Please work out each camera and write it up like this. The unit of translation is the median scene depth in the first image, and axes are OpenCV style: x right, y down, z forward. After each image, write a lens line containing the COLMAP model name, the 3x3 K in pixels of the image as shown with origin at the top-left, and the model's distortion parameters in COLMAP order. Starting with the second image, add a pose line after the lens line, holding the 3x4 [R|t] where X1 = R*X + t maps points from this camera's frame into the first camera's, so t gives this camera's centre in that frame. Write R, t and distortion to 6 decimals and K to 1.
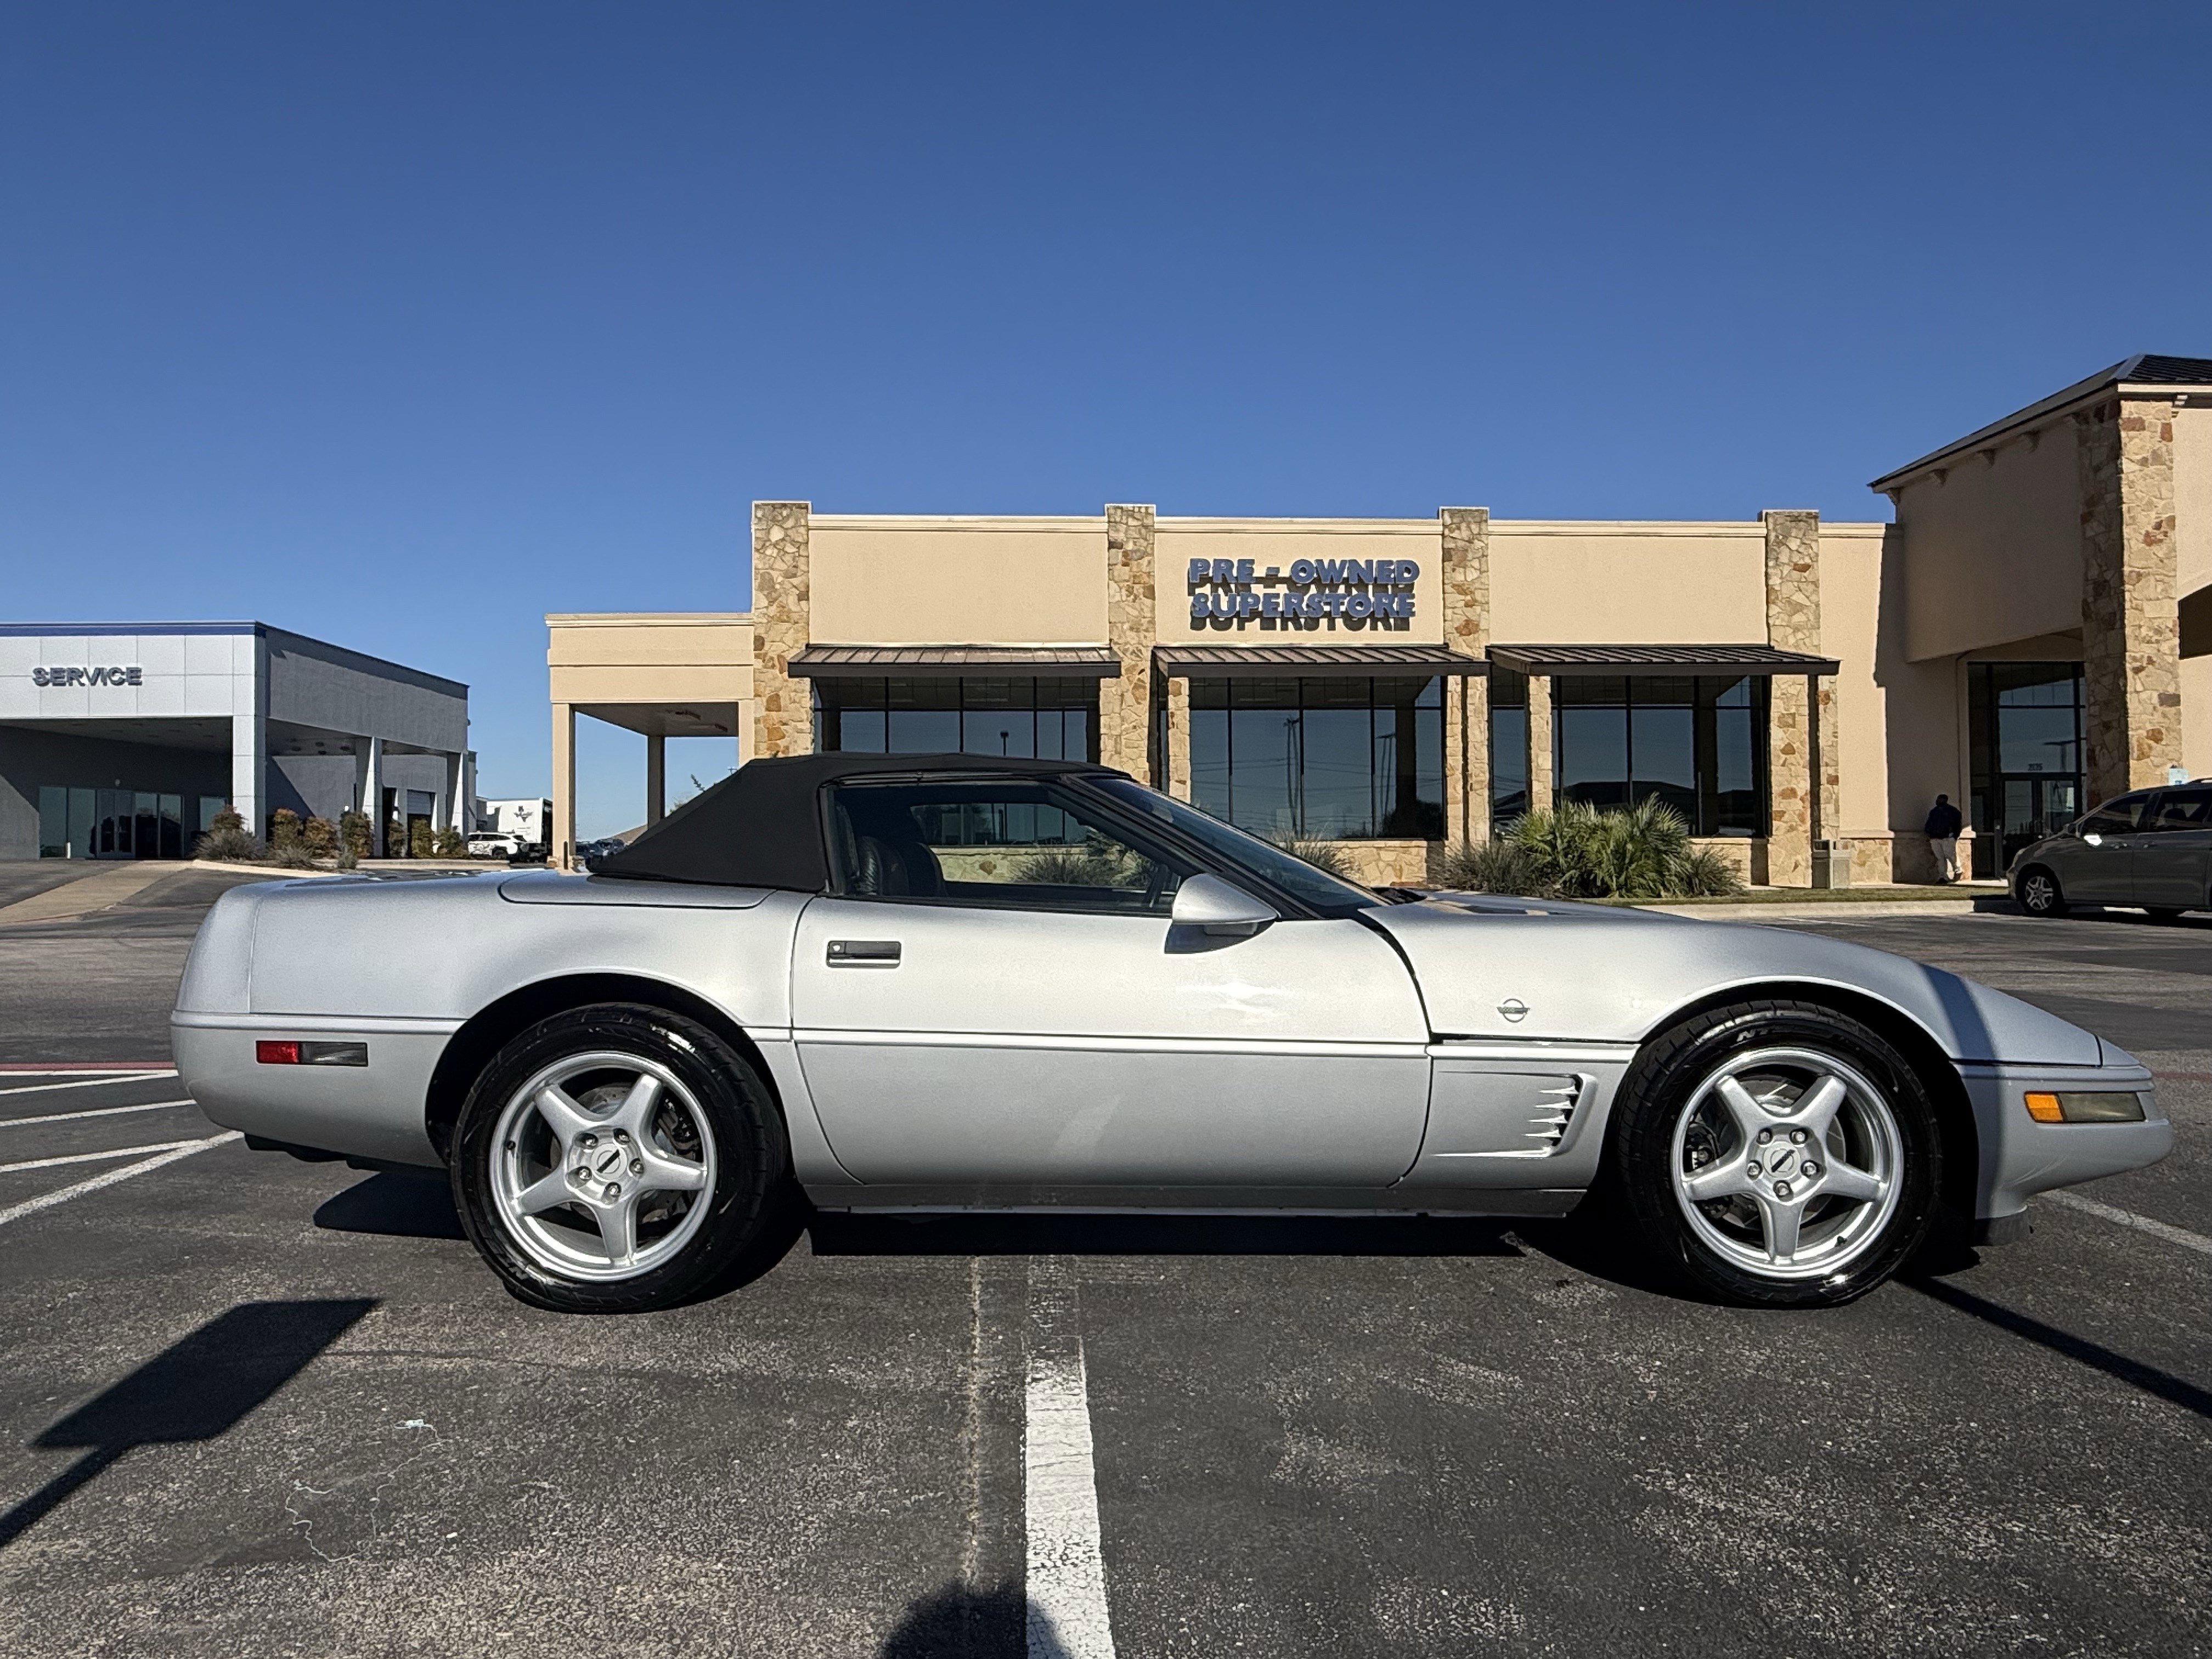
lens RADIAL K [[1316.6, 0, 1099.4], [0, 1316.6, 832.5], [0, 0, 1]] dist [0.003095, -0.000645]
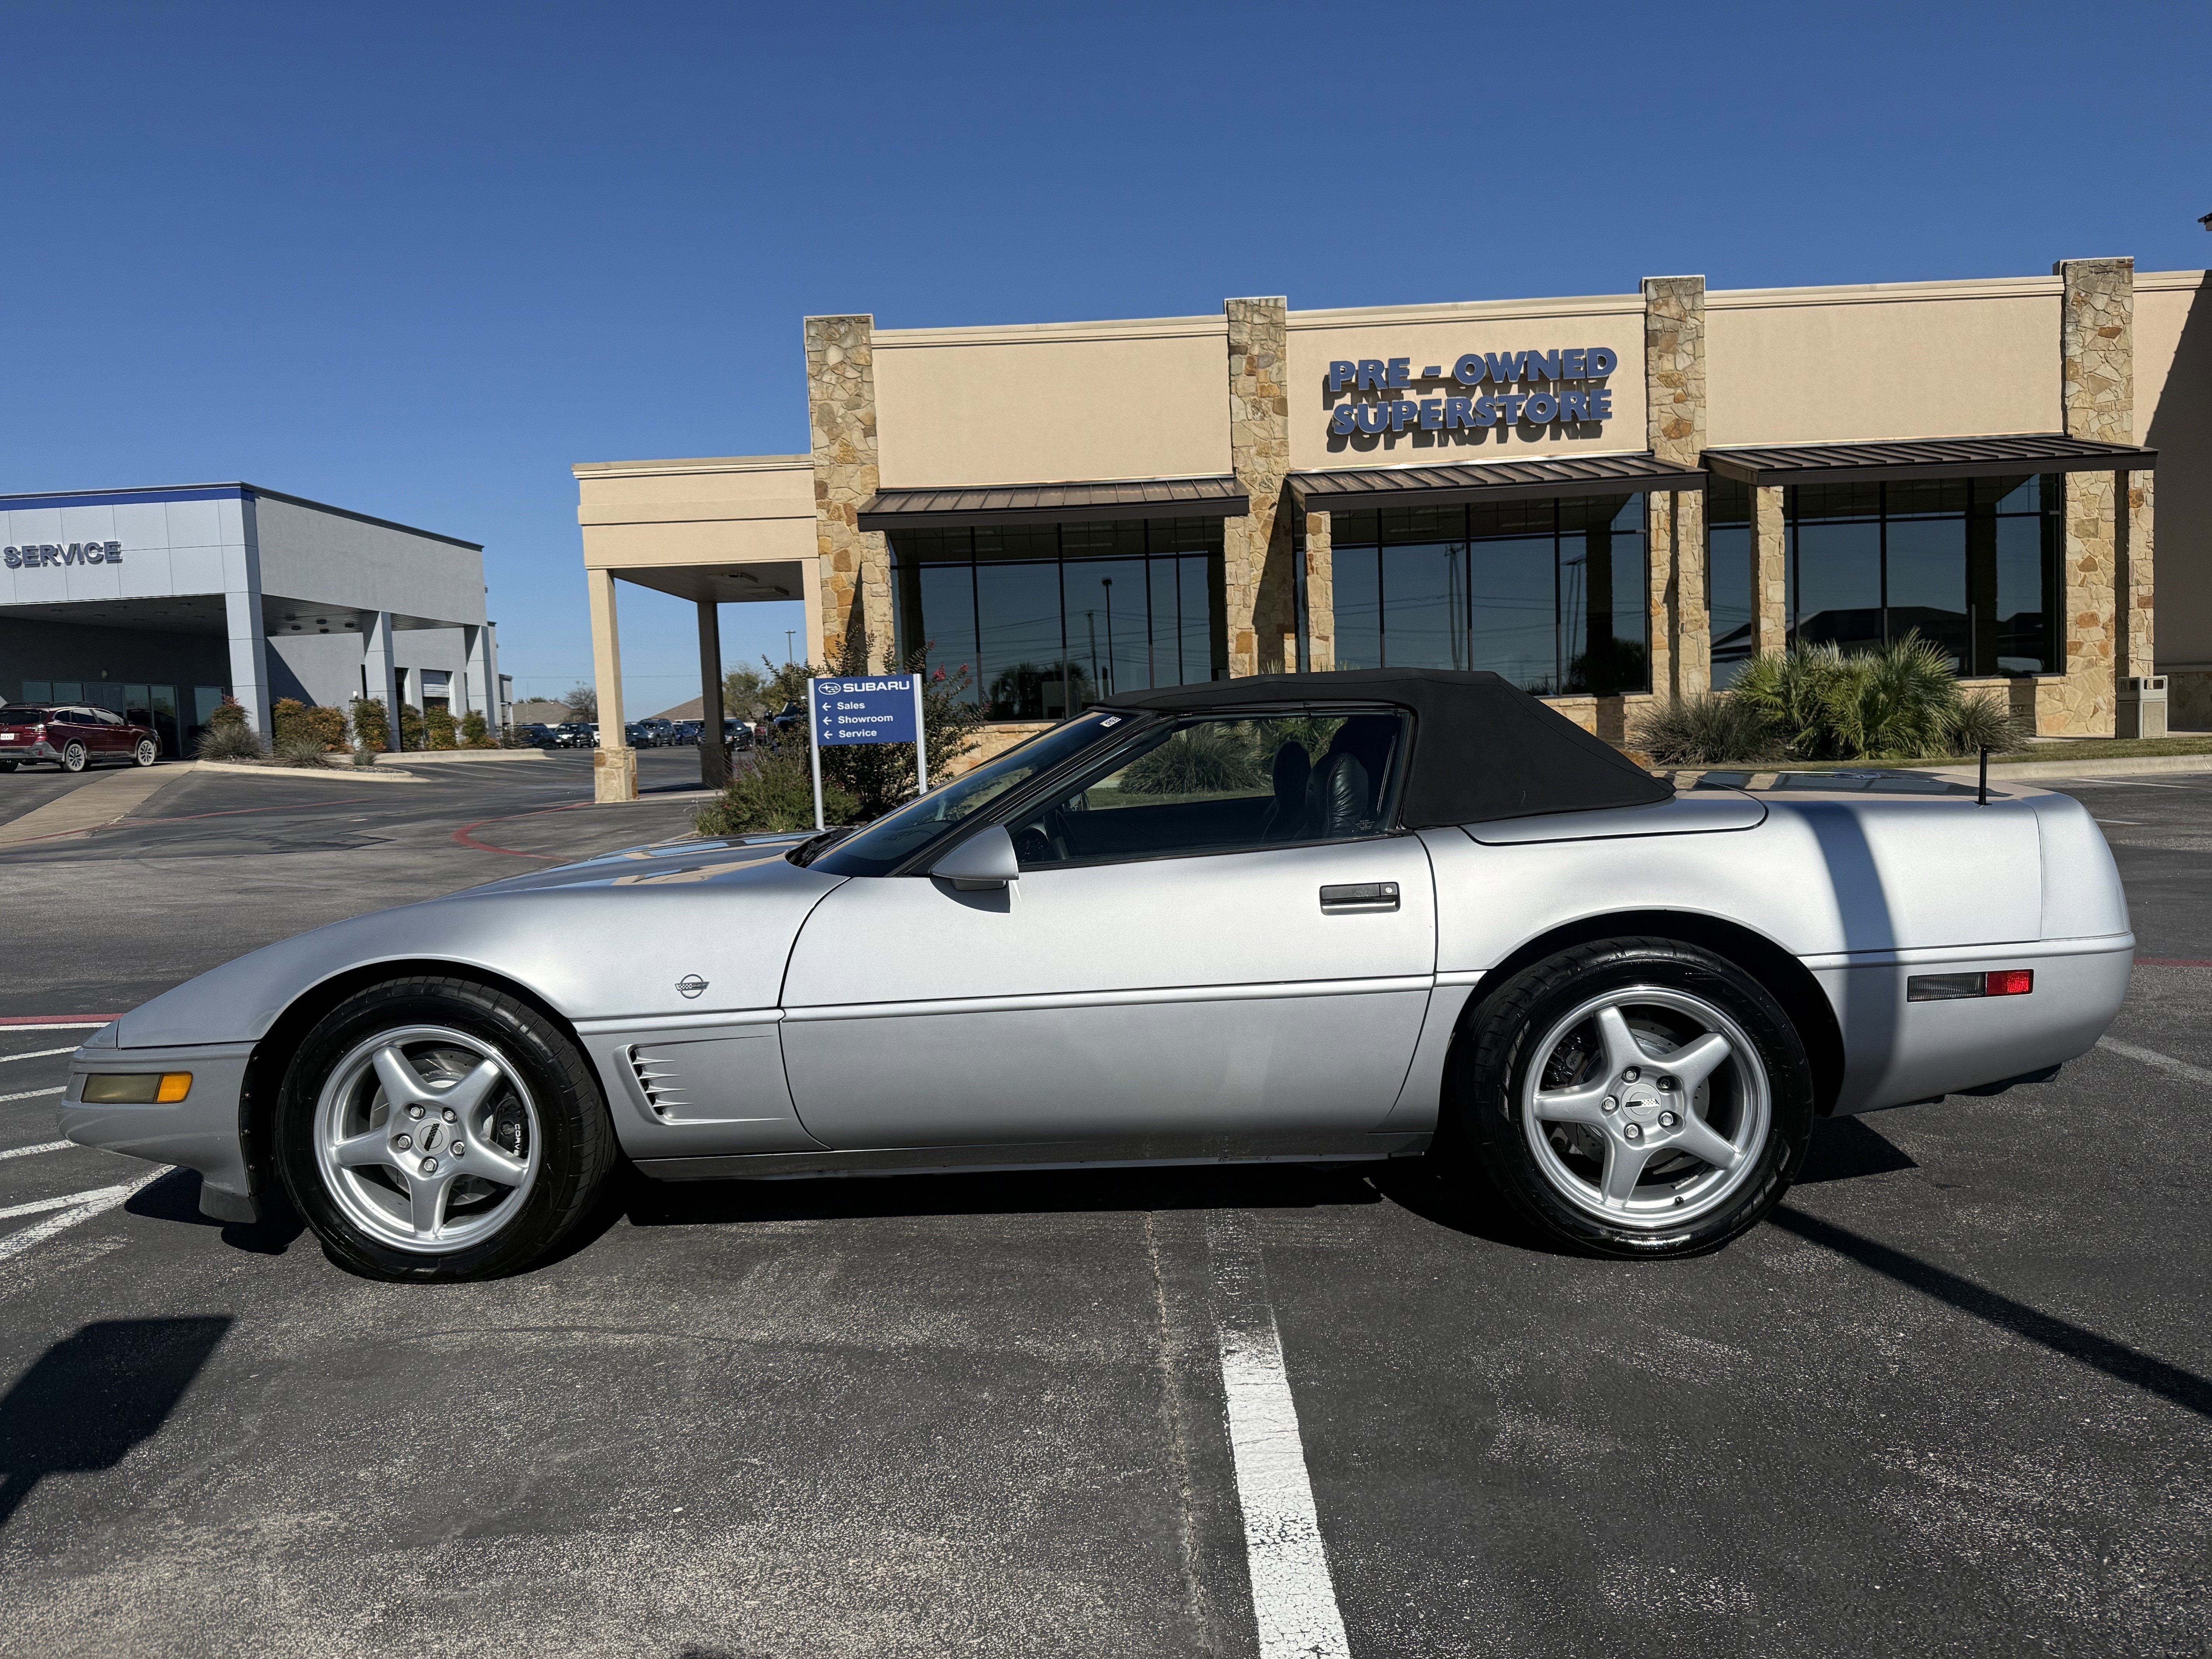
lens RADIAL K [[1568.9, 0, 1106.0], [0, 1568.9, 829.5], [0, 0, 1]] dist [0.013289, -0.014908]
pose [[0.996521, -0.029873, -0.077799, -0.037163], [0.036578, 0.995603, 0.086241, -0.066406], [0.074881, -0.088787, 0.993232, -0.109231]]
